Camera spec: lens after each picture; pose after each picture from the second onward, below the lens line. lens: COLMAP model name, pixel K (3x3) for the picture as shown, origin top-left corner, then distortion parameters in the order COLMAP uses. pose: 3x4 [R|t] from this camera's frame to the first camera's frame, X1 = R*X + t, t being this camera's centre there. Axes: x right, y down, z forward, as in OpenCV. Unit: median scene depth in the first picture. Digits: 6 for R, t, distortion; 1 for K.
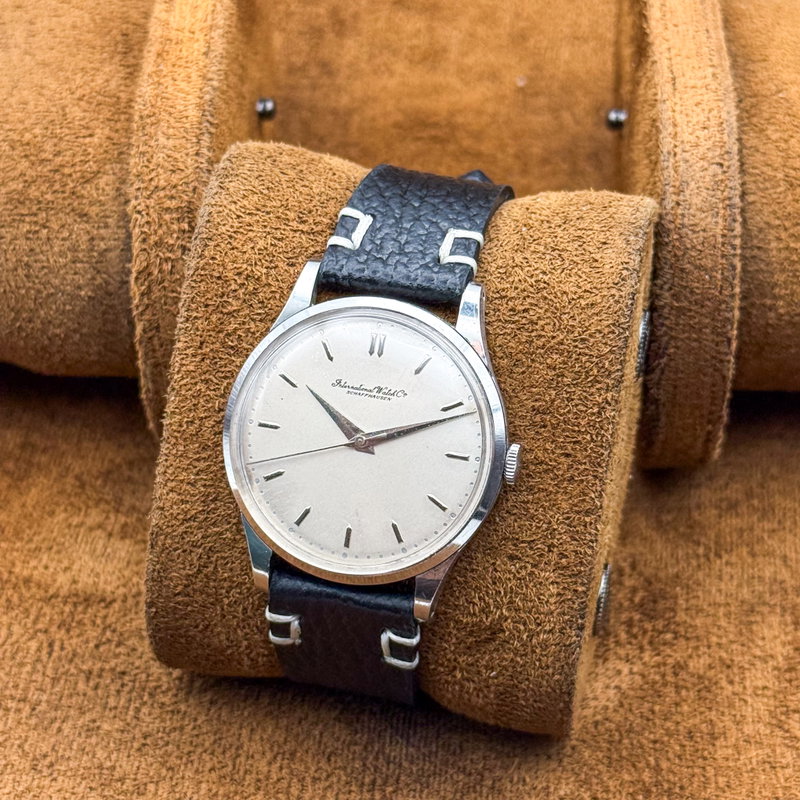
lens RADIAL K [[1991.6, 0, 400.0], [0, 1991.6, 400.0], [0, 0, 1]] dist [0.136914, 0.795586]
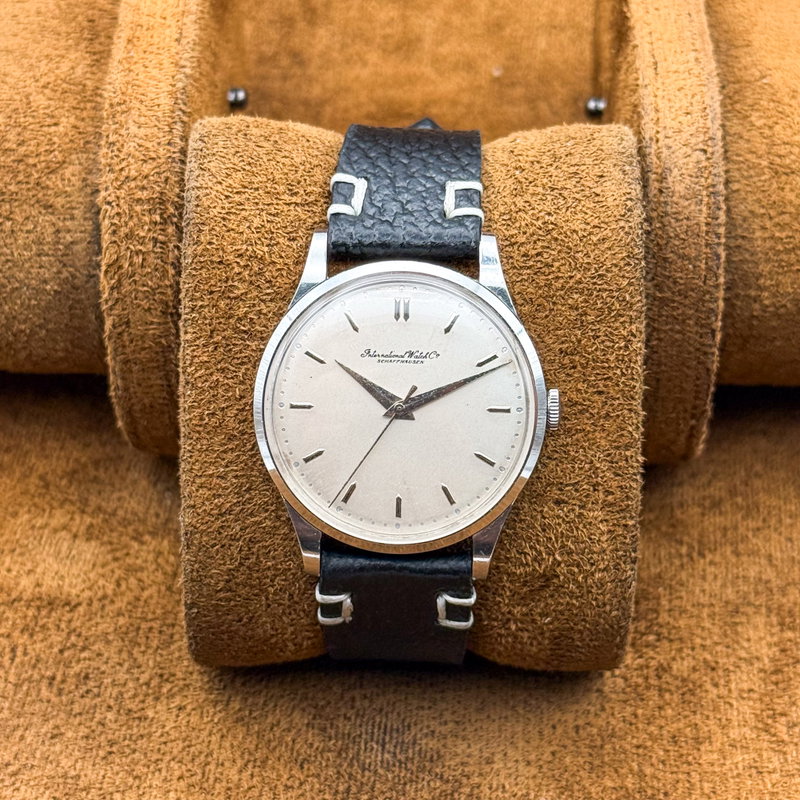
lens RADIAL K [[1991.6, 0, 400.0], [0, 1991.6, 400.0], [0, 0, 1]] dist [0.136914, 0.795586]
pose [[0.978519, -0.143000, 0.148499, -0.159499], [0.137905, 0.989463, 0.044113, -0.026013], [-0.153243, -0.022687, 0.987928, 0.028869]]
